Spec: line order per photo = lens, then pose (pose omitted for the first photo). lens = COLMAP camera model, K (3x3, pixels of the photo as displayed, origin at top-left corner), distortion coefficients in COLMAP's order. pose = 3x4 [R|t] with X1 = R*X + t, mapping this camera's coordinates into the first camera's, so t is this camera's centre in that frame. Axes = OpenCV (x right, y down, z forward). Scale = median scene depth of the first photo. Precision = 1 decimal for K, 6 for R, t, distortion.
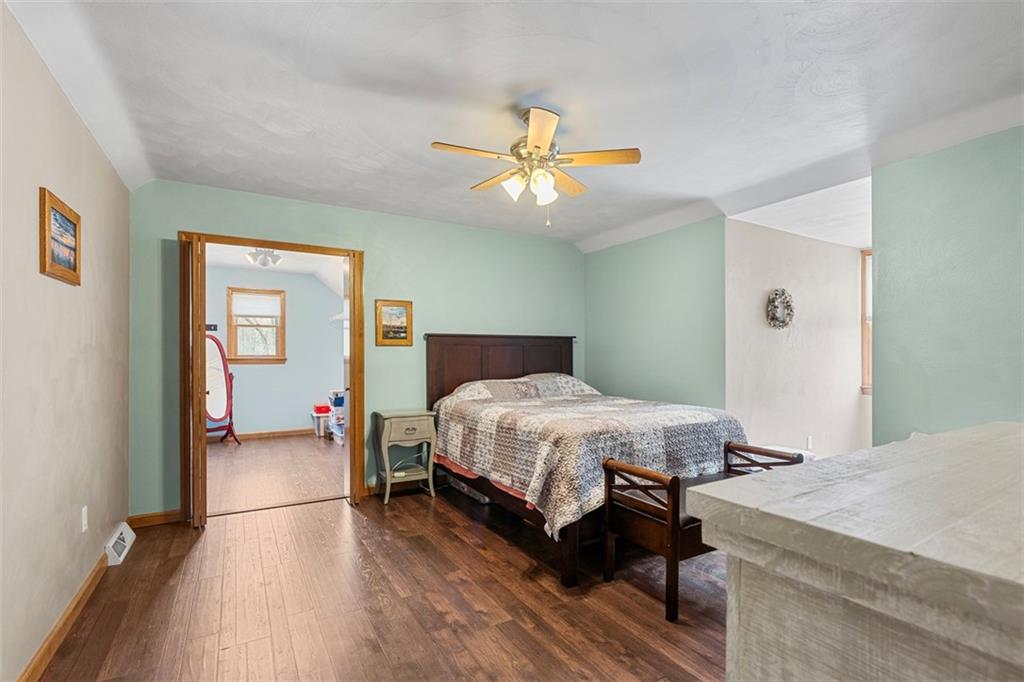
lens RADIAL K [[469.2, 0, 512.8], [0, 469.2, 365.1], [0, 0, 1]] dist [-0.006804, 0.002613]
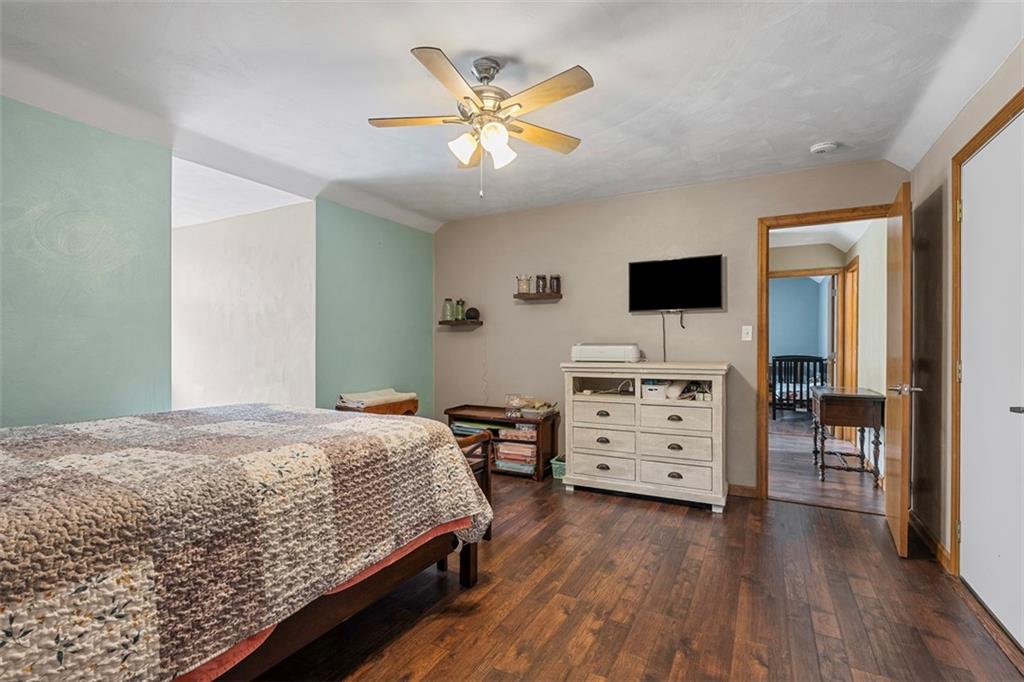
lens RADIAL K [[469.2, 0, 520.2], [0, 469.2, 346.3], [0, 0, 1]] dist [-0.006804, 0.002613]
pose [[-0.522901, -0.007102, 0.852364, -0.258923], [0.011150, 0.999823, 0.015171, -0.007039], [-0.852320, 0.017437, -0.522729, 0.494707]]
